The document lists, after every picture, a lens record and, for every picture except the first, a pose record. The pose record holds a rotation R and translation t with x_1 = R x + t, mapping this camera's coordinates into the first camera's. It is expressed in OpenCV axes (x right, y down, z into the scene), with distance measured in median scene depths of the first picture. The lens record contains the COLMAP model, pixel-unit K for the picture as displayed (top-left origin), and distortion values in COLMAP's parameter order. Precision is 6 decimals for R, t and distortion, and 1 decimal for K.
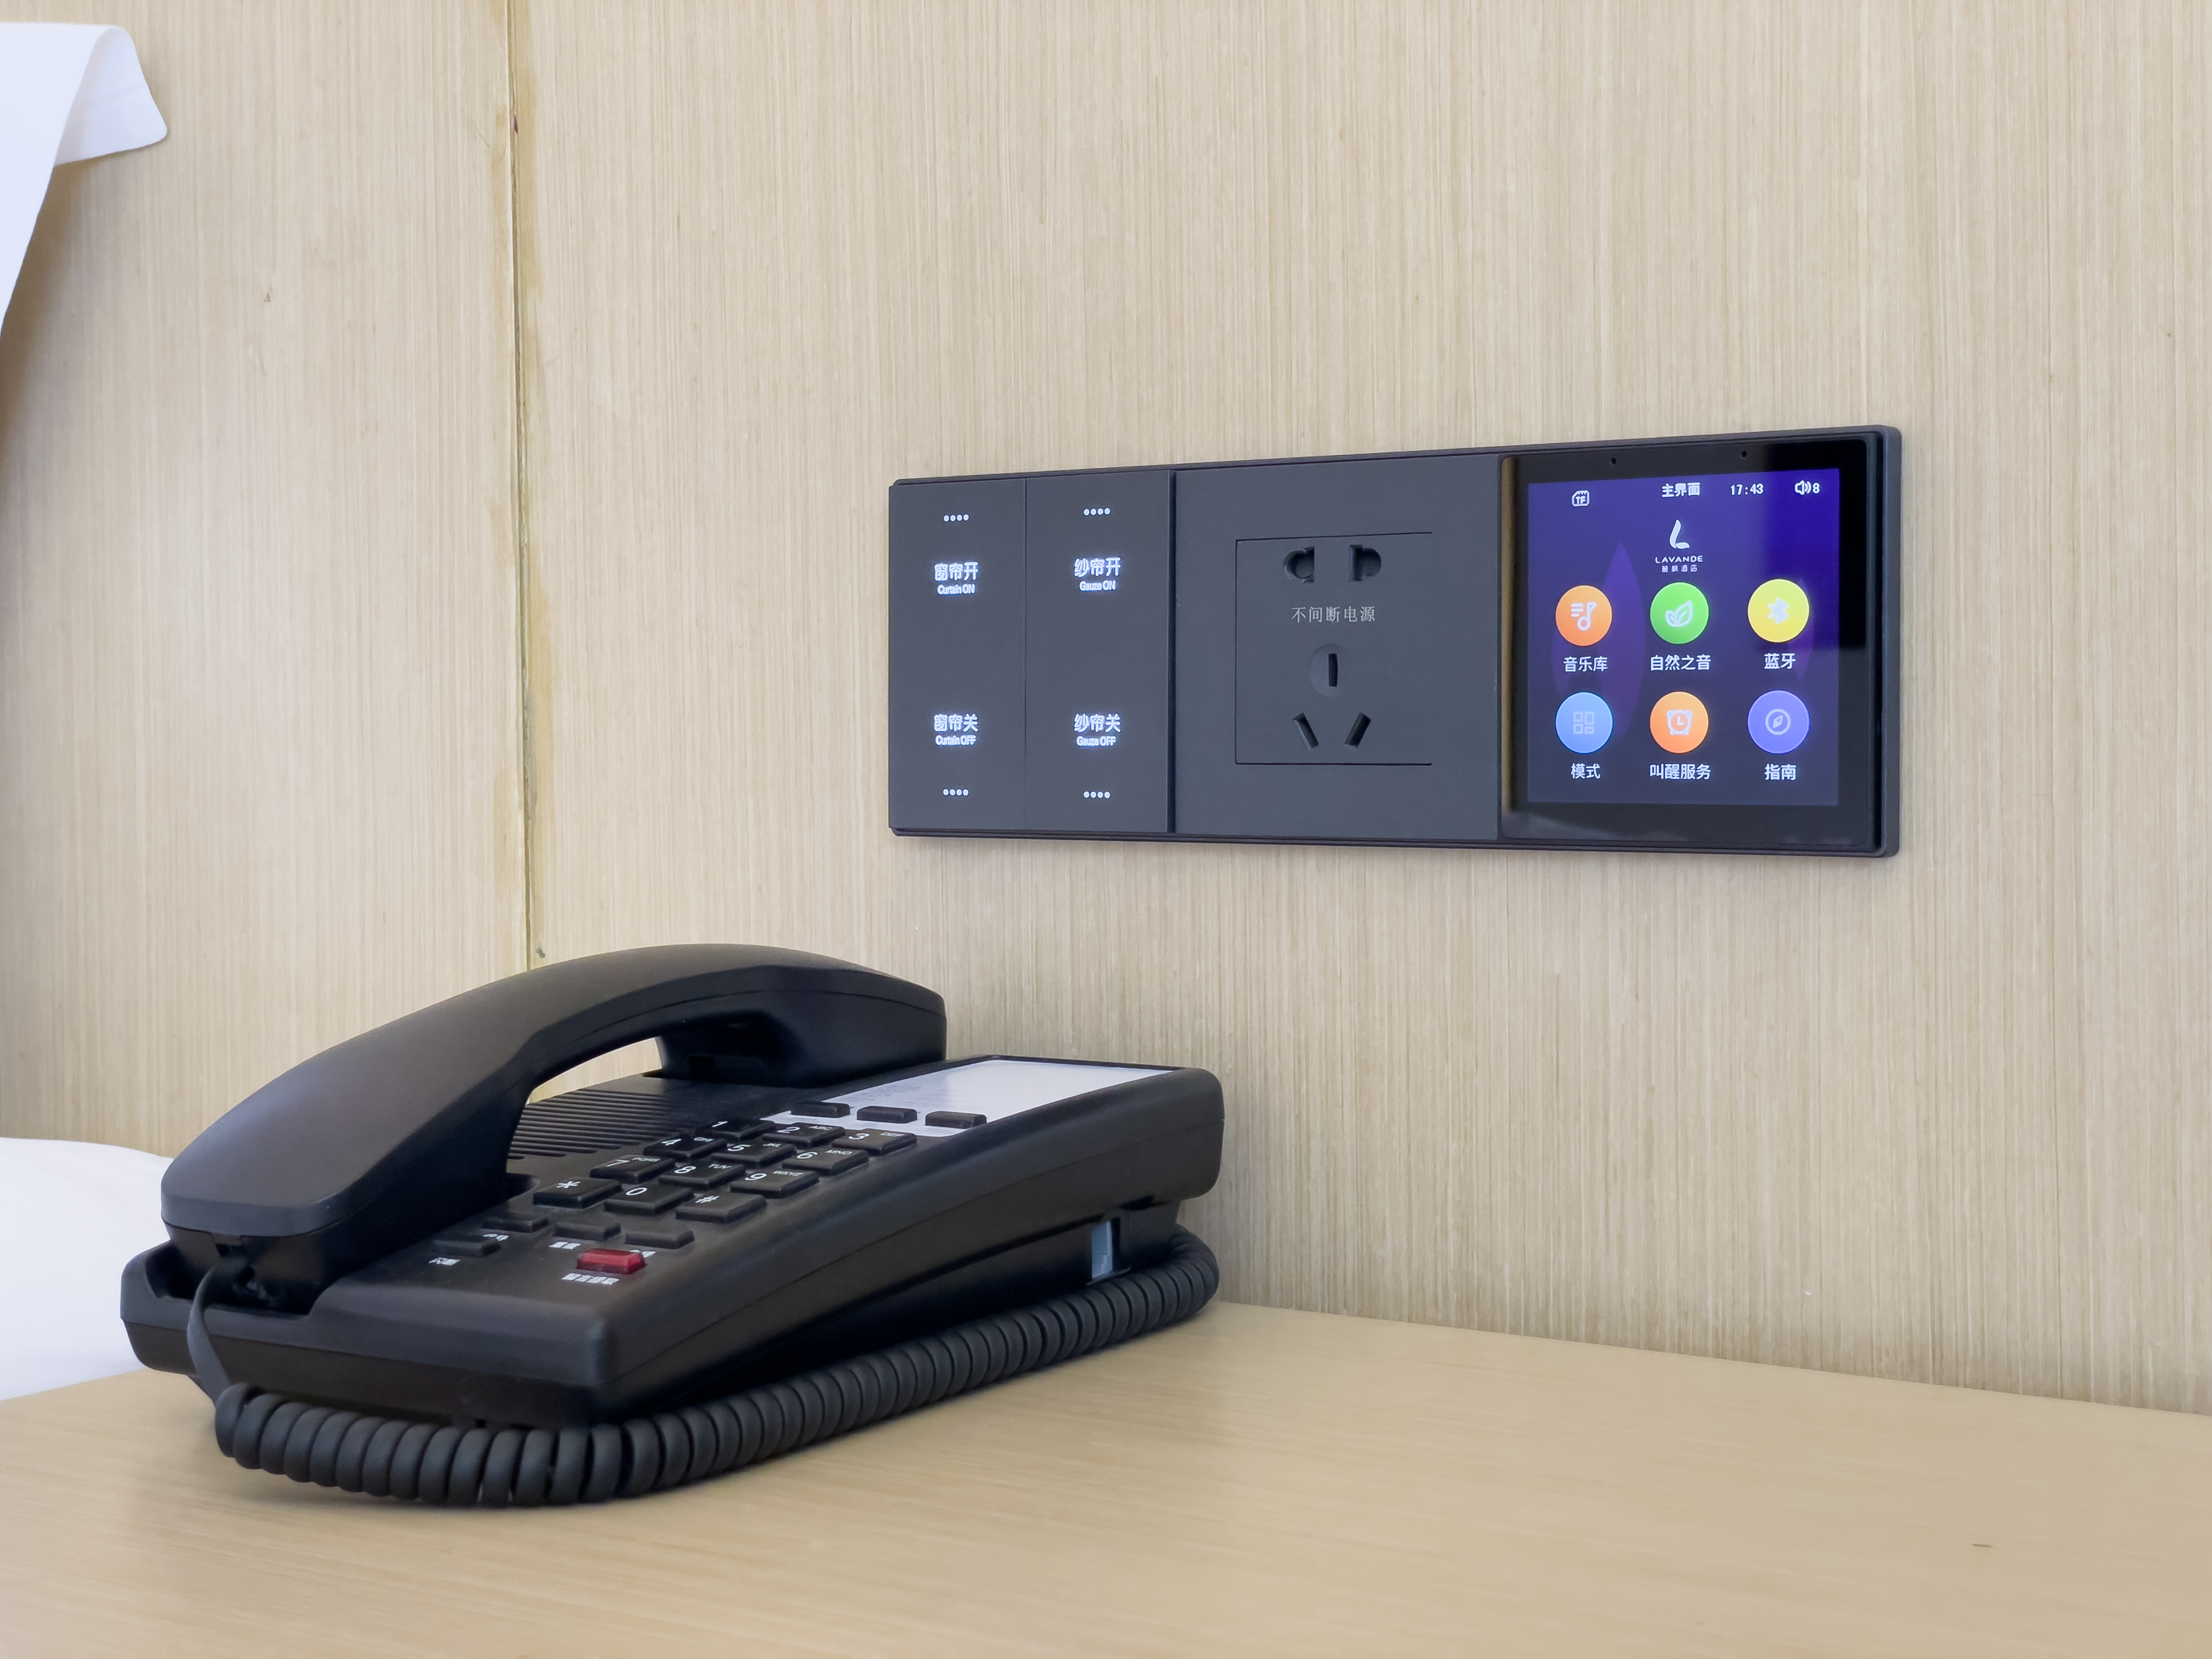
lens RADIAL K [[3389.1, 0, 1110.5], [0, 3389.1, 825.4], [0, 0, 1]] dist [0.132747, 0.000000]
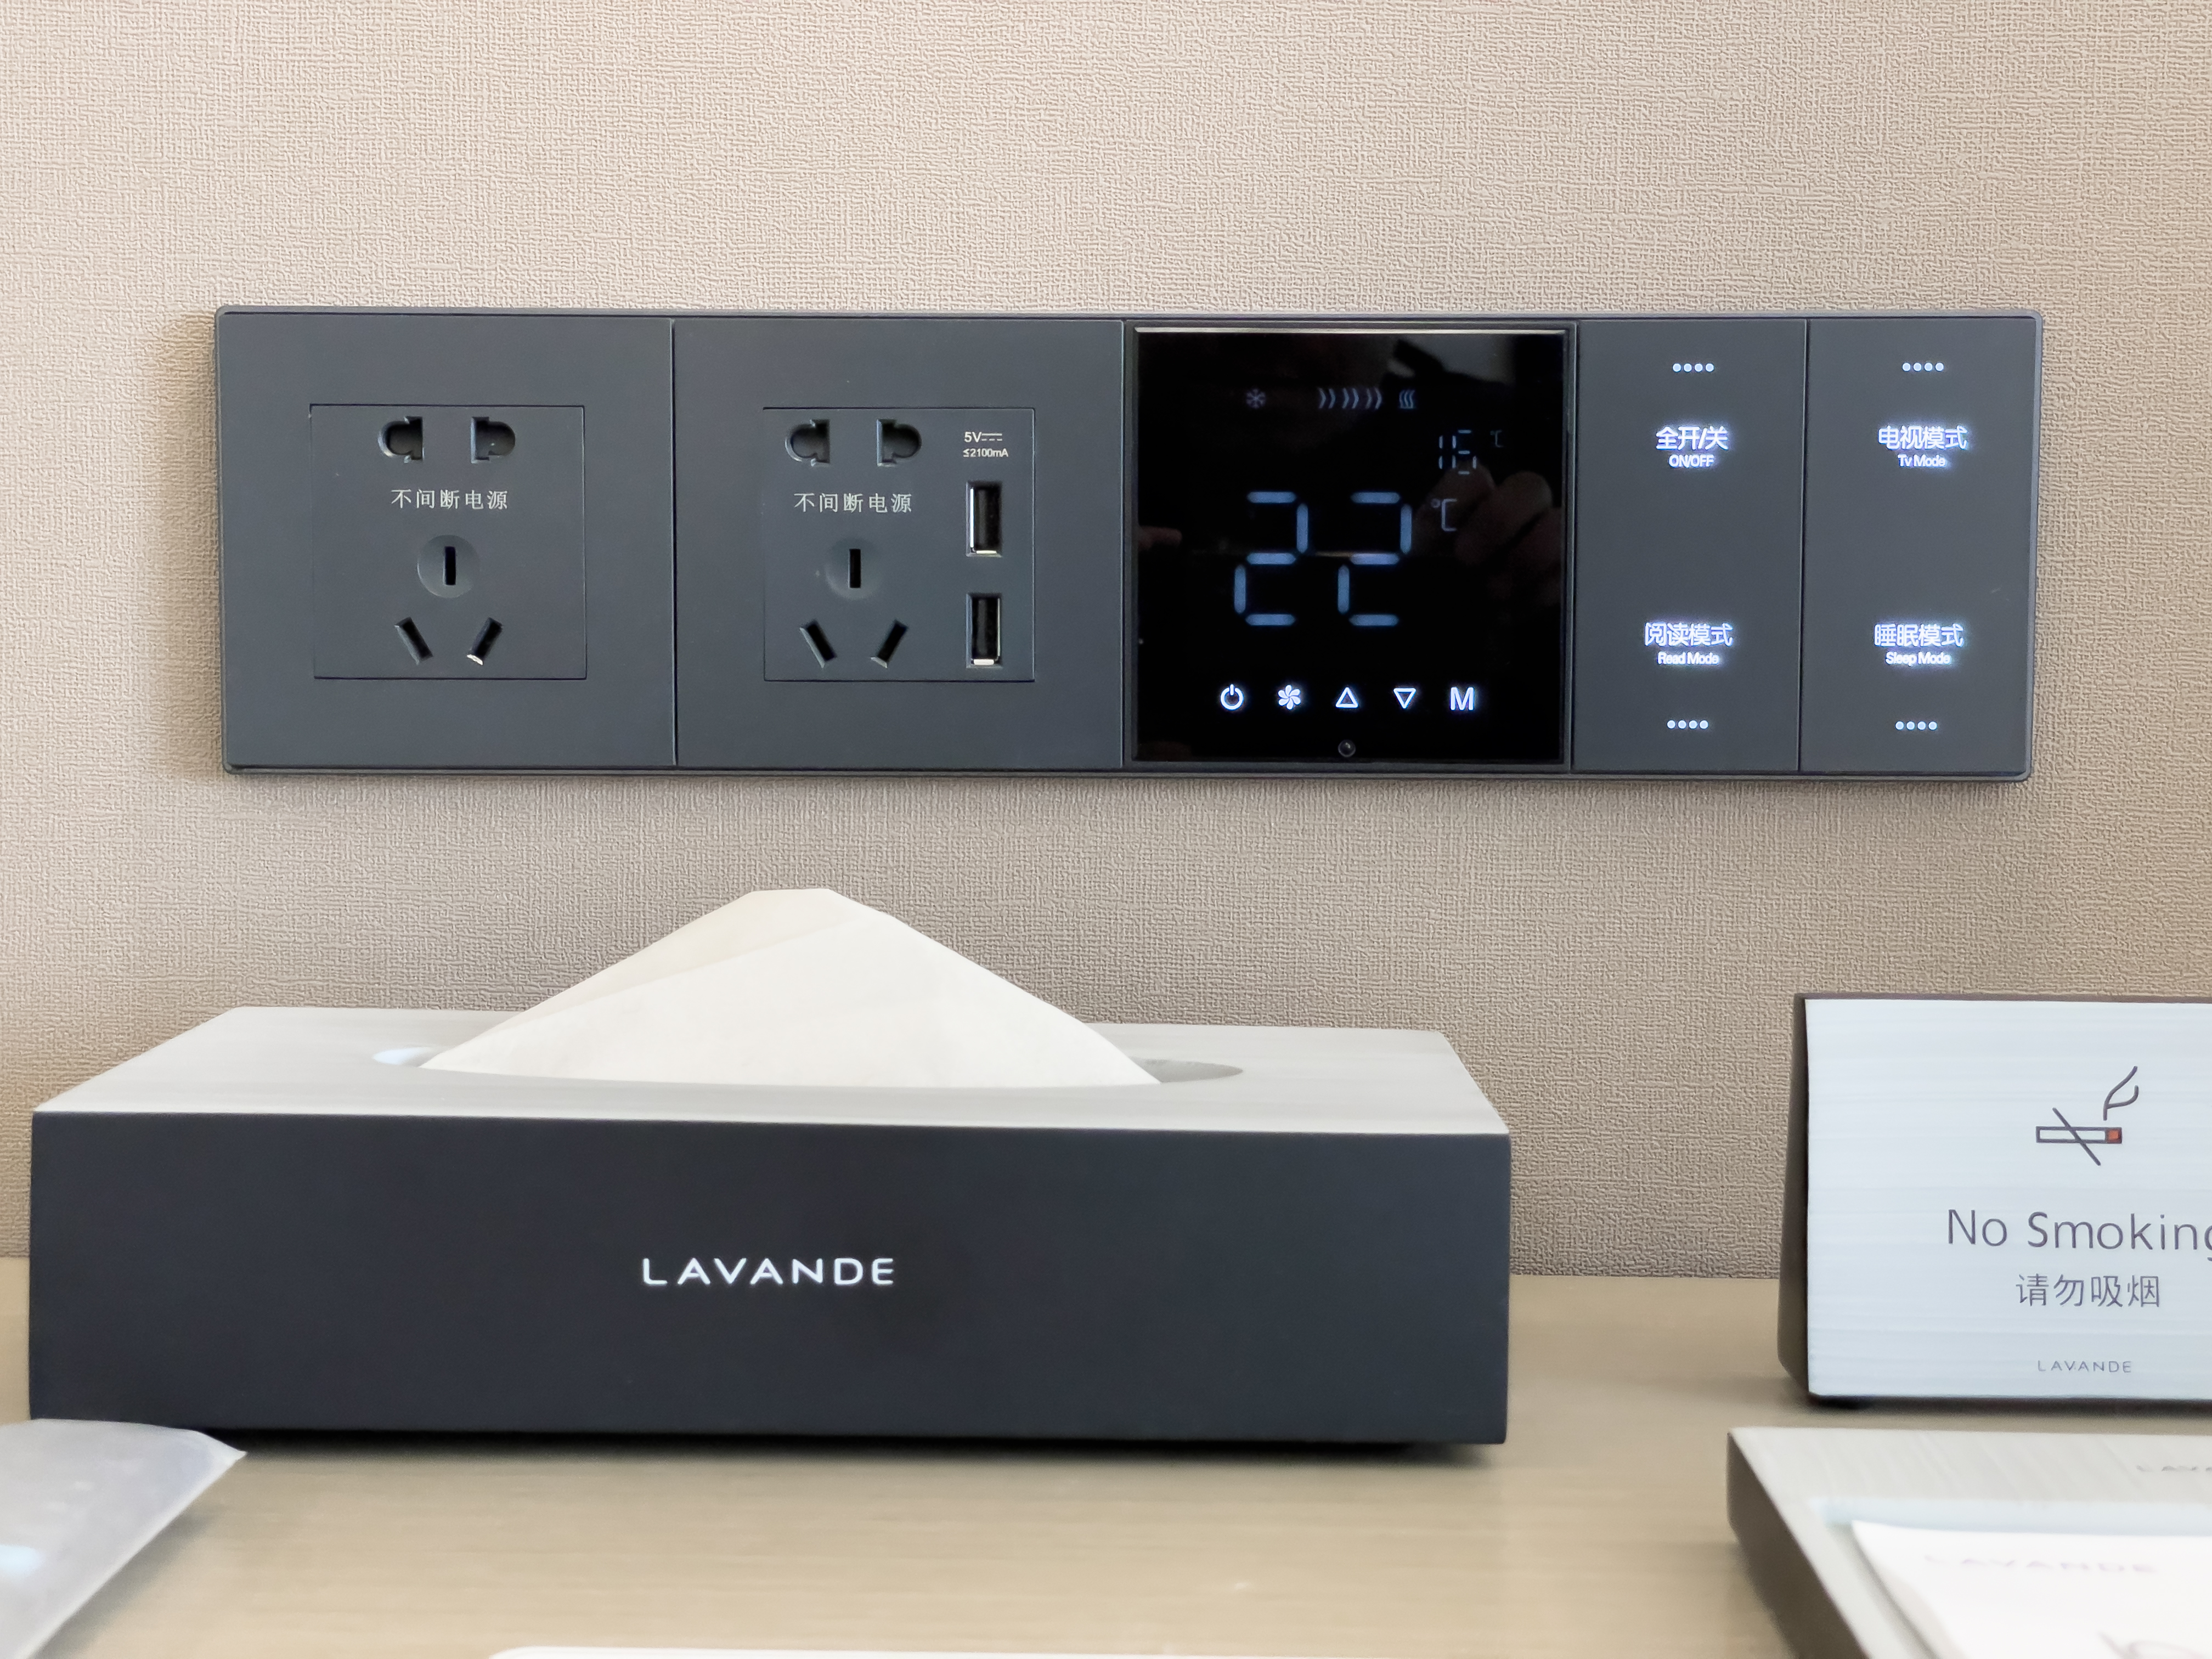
lens RADIAL K [[3389.1, 0, 1105.3], [0, 3389.1, 833.7], [0, 0, 1]] dist [0.132747, 0.000000]
pose [[0.812162, -0.032106, 0.582548, -0.373712], [0.014146, 0.999275, 0.035352, -0.009087], [-0.583260, -0.020471, 0.812027, 0.279306]]
